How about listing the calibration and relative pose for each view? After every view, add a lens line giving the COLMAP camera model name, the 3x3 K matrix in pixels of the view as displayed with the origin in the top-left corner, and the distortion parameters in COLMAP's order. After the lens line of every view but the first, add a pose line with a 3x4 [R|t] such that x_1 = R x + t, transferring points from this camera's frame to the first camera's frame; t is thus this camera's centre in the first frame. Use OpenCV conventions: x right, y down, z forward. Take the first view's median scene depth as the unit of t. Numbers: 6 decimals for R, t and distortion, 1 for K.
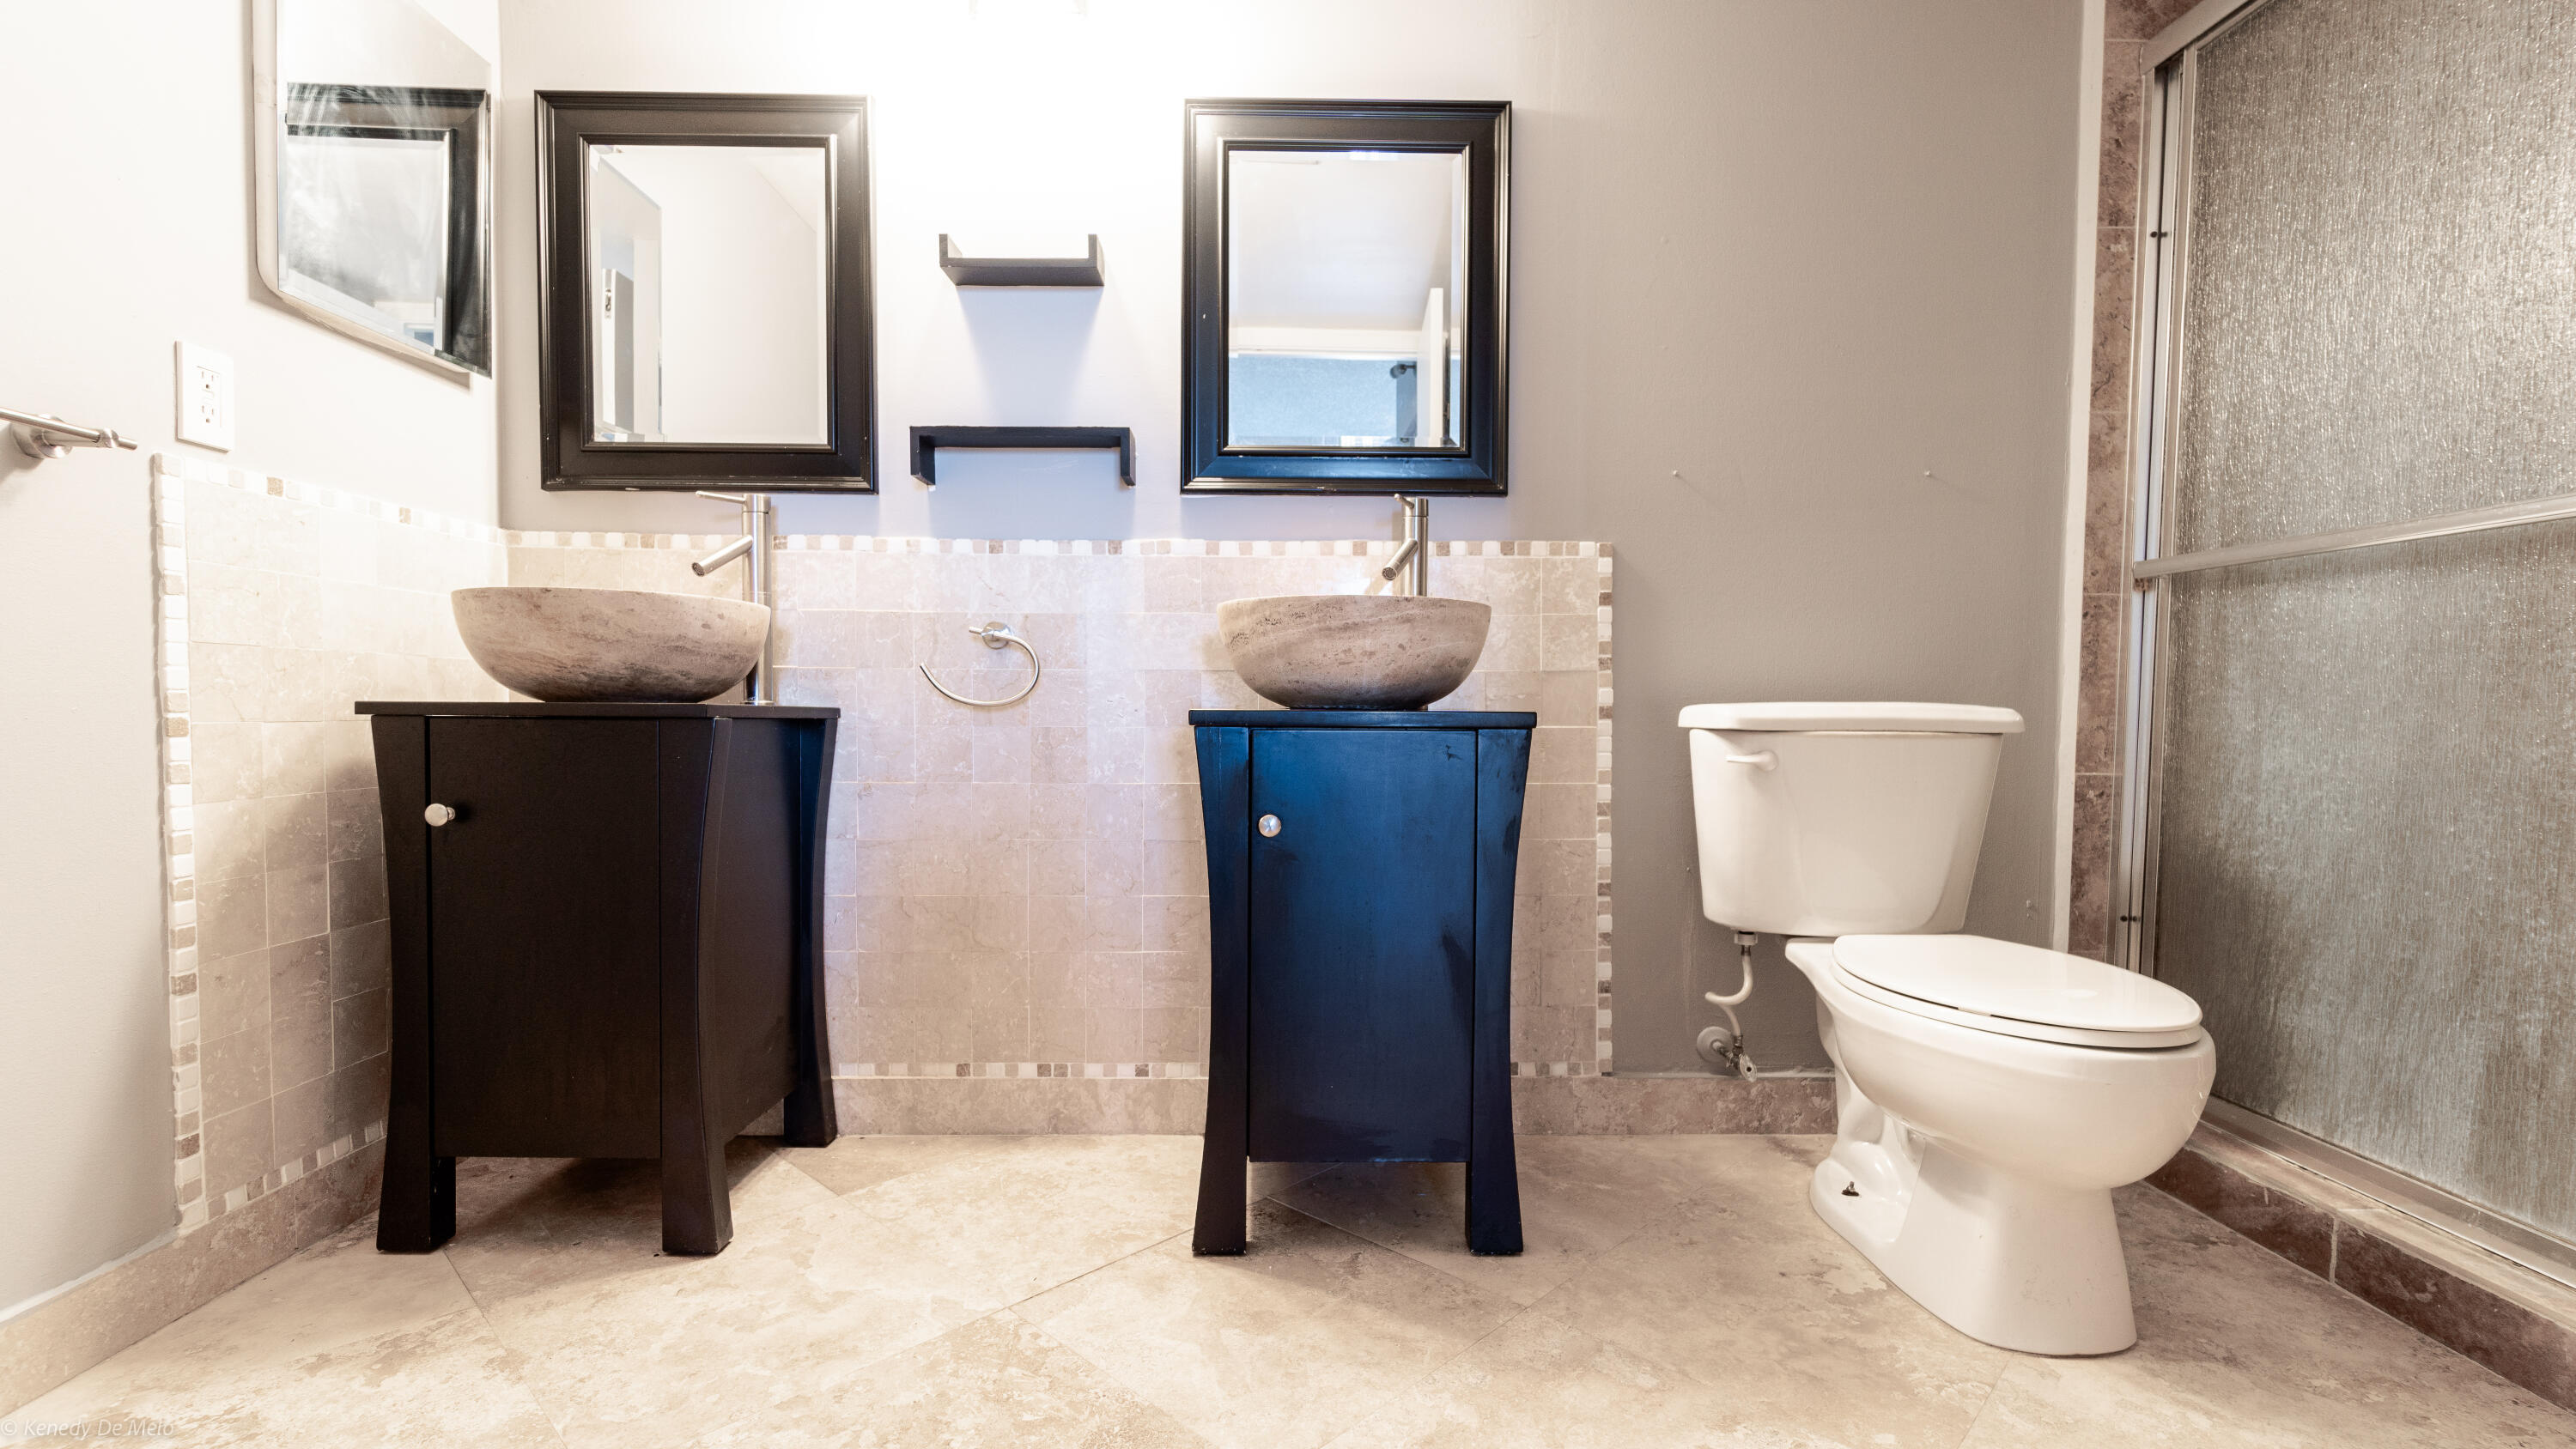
lens RADIAL K [[1126.3, 0, 1292.4], [0, 1126.3, 737.9], [0, 0, 1]] dist [0.038262, -0.001492]
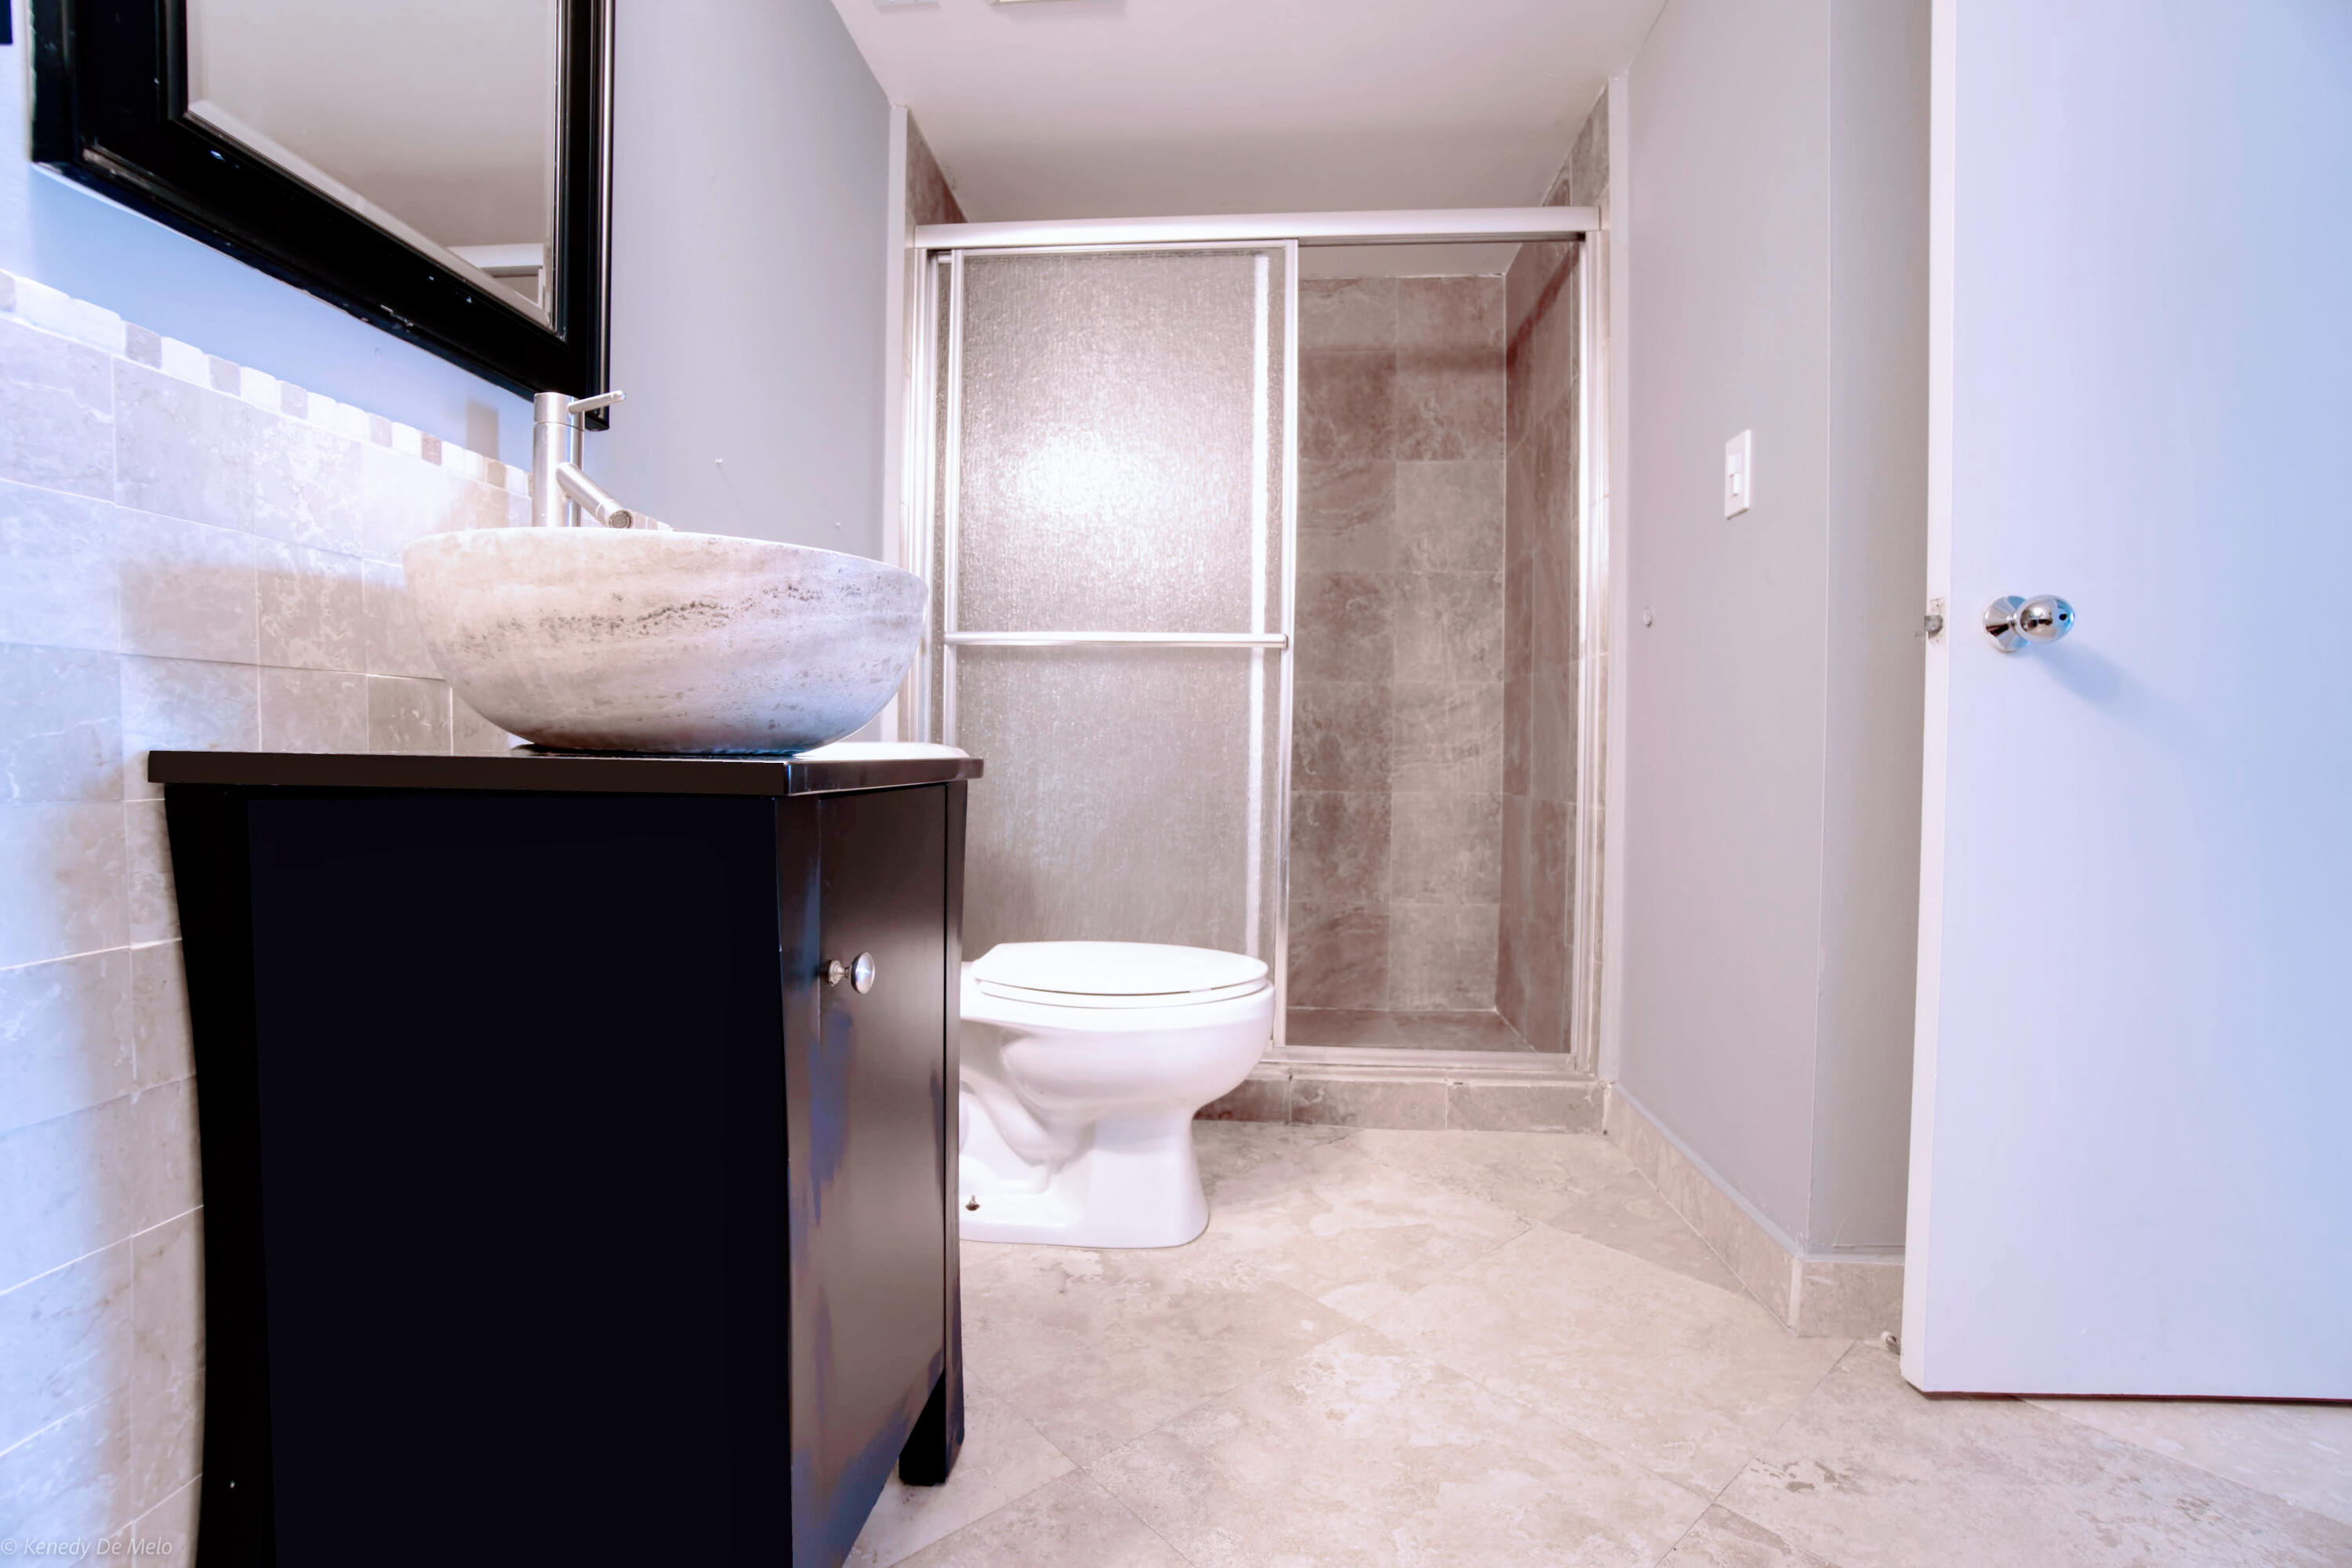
lens RADIAL K [[1057.0, 0, 1179.2], [0, 1057.0, 772.1], [0, 0, 1]] dist [-0.029249, 0.010407]
pose [[0.128999, -0.025078, 0.991328, -0.392162], [0.017196, 0.999586, 0.023049, -0.021234], [-0.991496, 0.014073, 0.129377, 0.600289]]
